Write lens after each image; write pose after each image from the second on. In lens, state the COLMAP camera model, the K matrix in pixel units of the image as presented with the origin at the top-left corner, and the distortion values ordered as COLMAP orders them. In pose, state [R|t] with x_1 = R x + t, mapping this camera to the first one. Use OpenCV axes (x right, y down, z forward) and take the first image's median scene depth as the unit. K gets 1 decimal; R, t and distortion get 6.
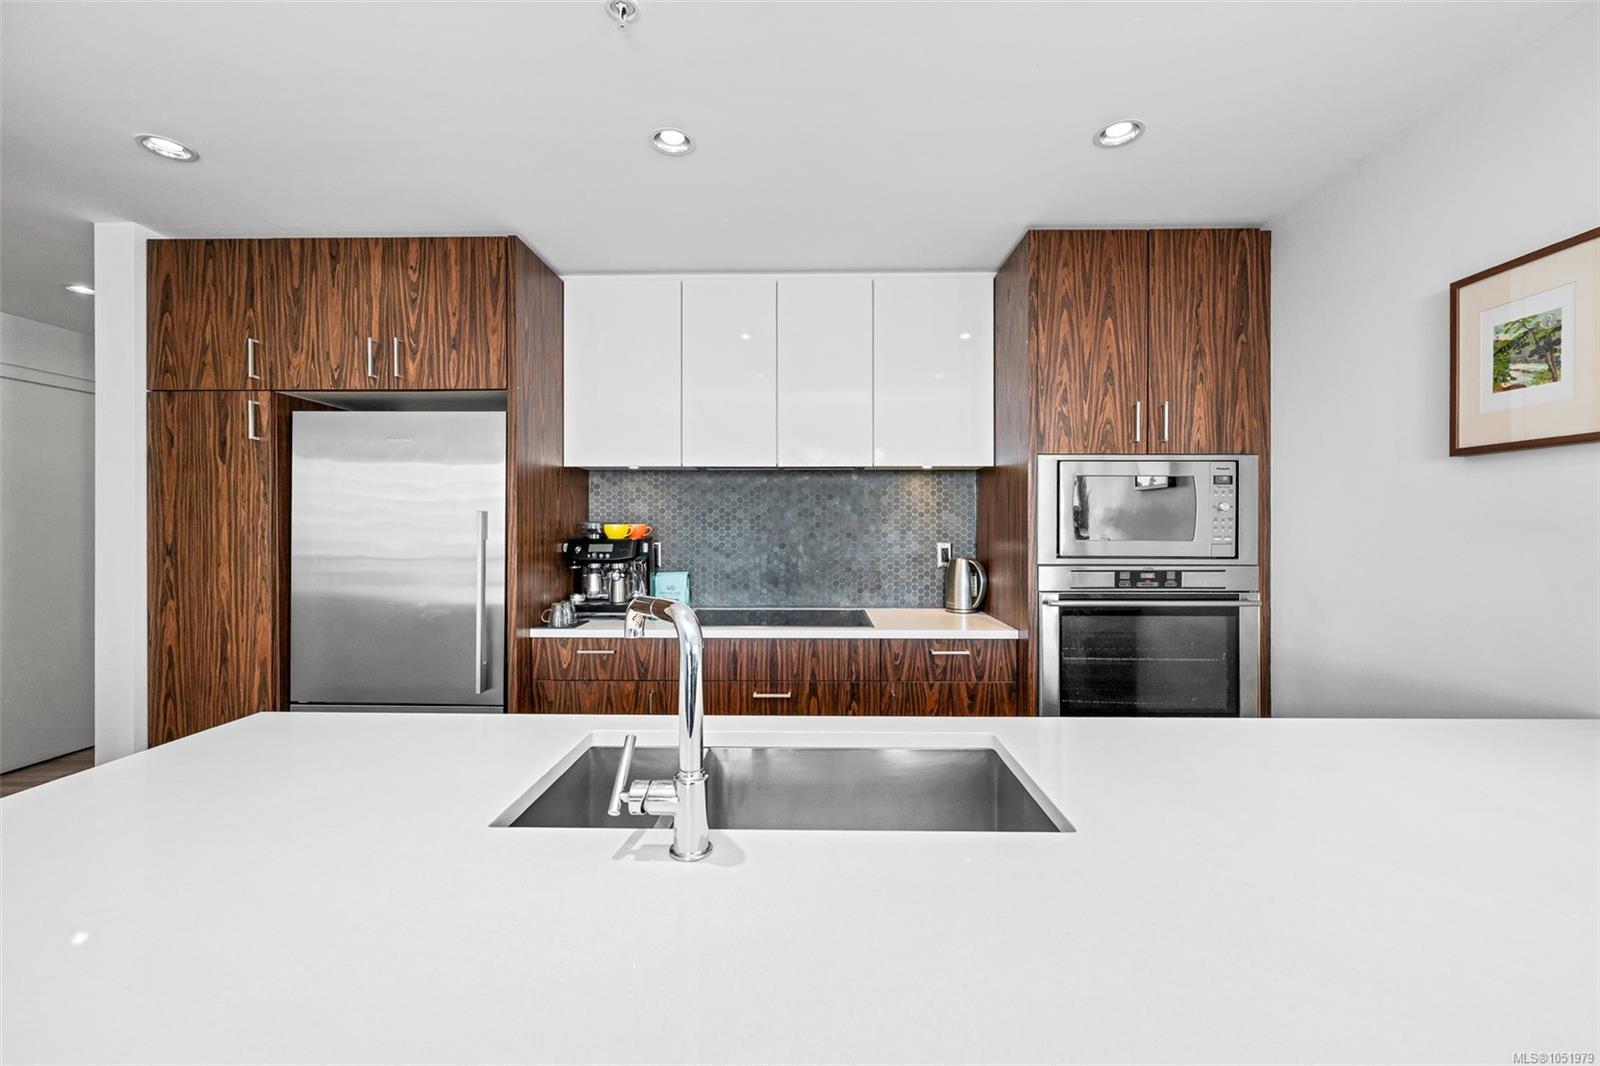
lens RADIAL K [[643.8, 0, 804.8], [0, 643.8, 526.6], [0, 0, 1]] dist [-0.001207, -0.000139]
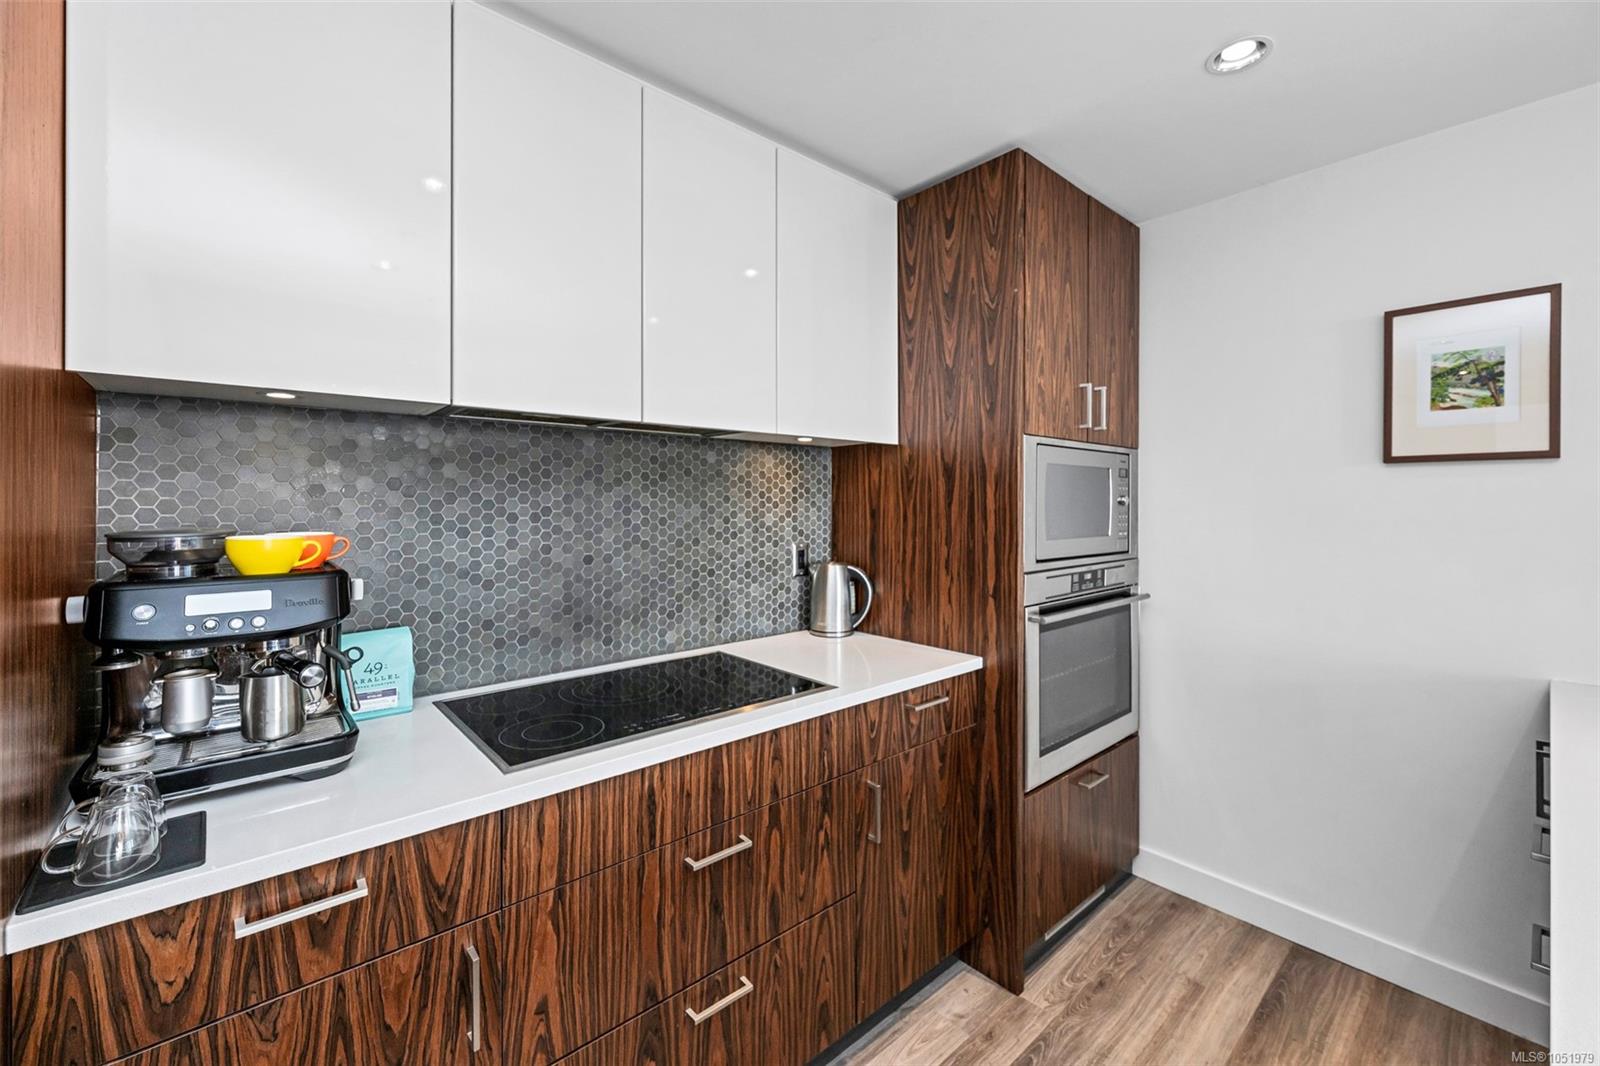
lens RADIAL K [[653.1, 0, 799.8], [0, 653.1, 501.9], [0, 0, 1]] dist [-0.001513, -0.000042]
pose [[0.741857, -0.000247, 0.670558, -0.360600], [0.001607, 0.999998, -0.001410, -0.026340], [-0.670556, 0.002124, 0.741855, 0.553891]]
